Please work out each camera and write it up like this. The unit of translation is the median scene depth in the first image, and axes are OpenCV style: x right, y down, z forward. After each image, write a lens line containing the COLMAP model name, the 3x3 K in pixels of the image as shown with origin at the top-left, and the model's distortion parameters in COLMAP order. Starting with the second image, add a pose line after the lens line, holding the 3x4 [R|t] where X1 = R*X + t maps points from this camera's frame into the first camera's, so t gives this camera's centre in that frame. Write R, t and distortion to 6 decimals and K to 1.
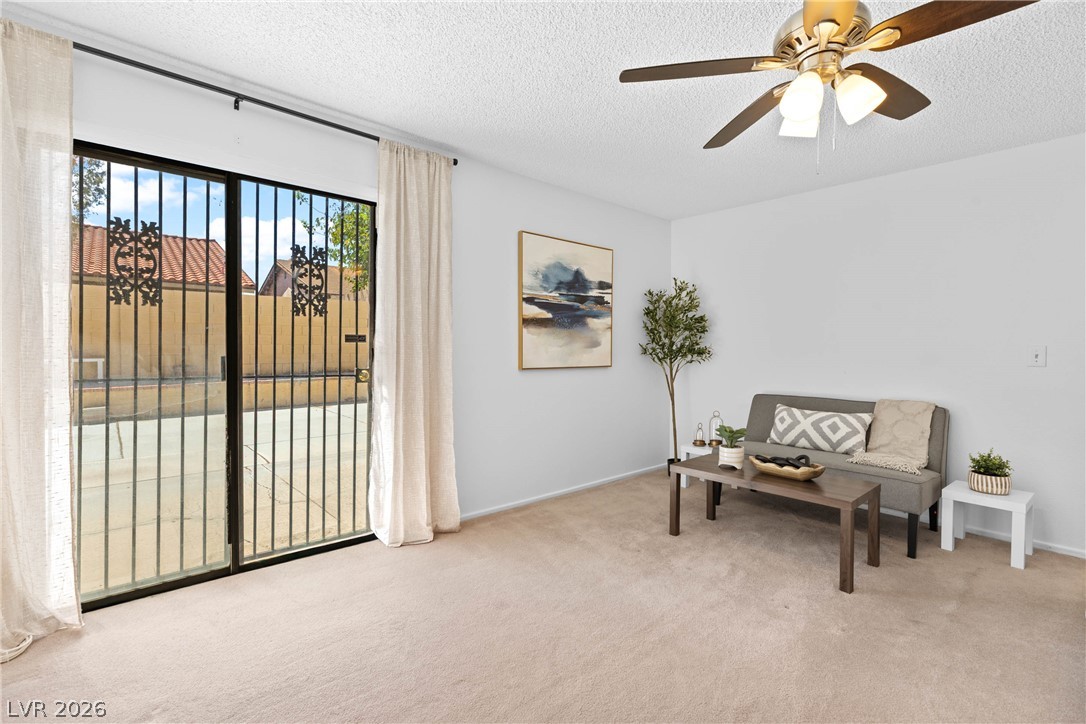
lens RADIAL K [[489.1, 0, 533.9], [0, 489.1, 354.0], [0, 0, 1]] dist [0.003498, 0.000027]
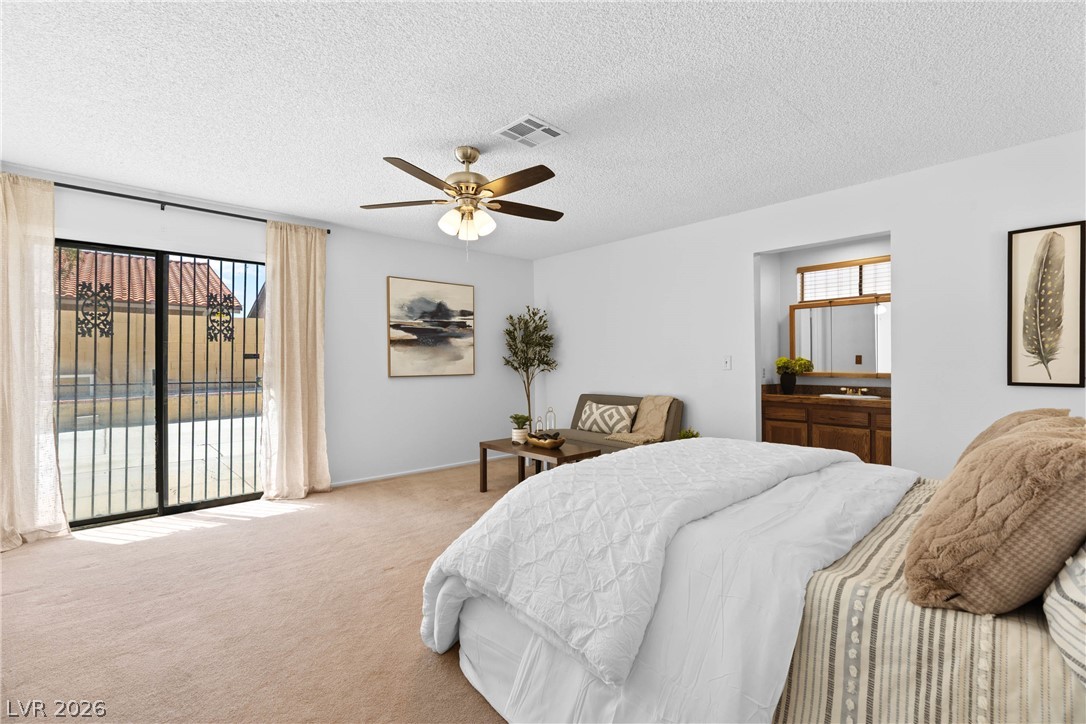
lens RADIAL K [[489.1, 0, 539.4], [0, 489.1, 355.9], [0, 0, 1]] dist [0.003498, 0.000027]
pose [[0.999924, -0.012315, 0.001031, 0.471620], [0.012335, 0.999683, -0.021969, 0.008987], [-0.000760, 0.021980, 0.999758, -0.441898]]
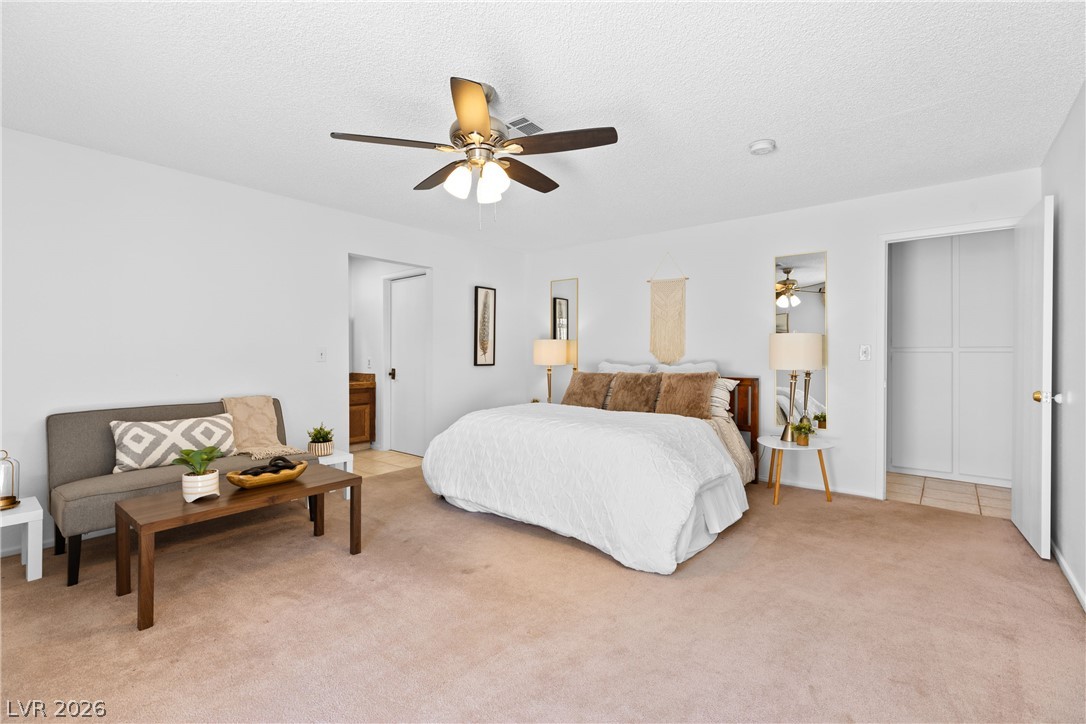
lens RADIAL K [[489.1, 0, 544.6], [0, 489.1, 360.3], [0, 0, 1]] dist [0.003498, 0.000027]
pose [[-0.174098, -0.022100, 0.984480, -0.482736], [0.008937, 0.999671, 0.024022, -0.006910], [-0.984688, 0.012980, -0.173843, 0.602099]]
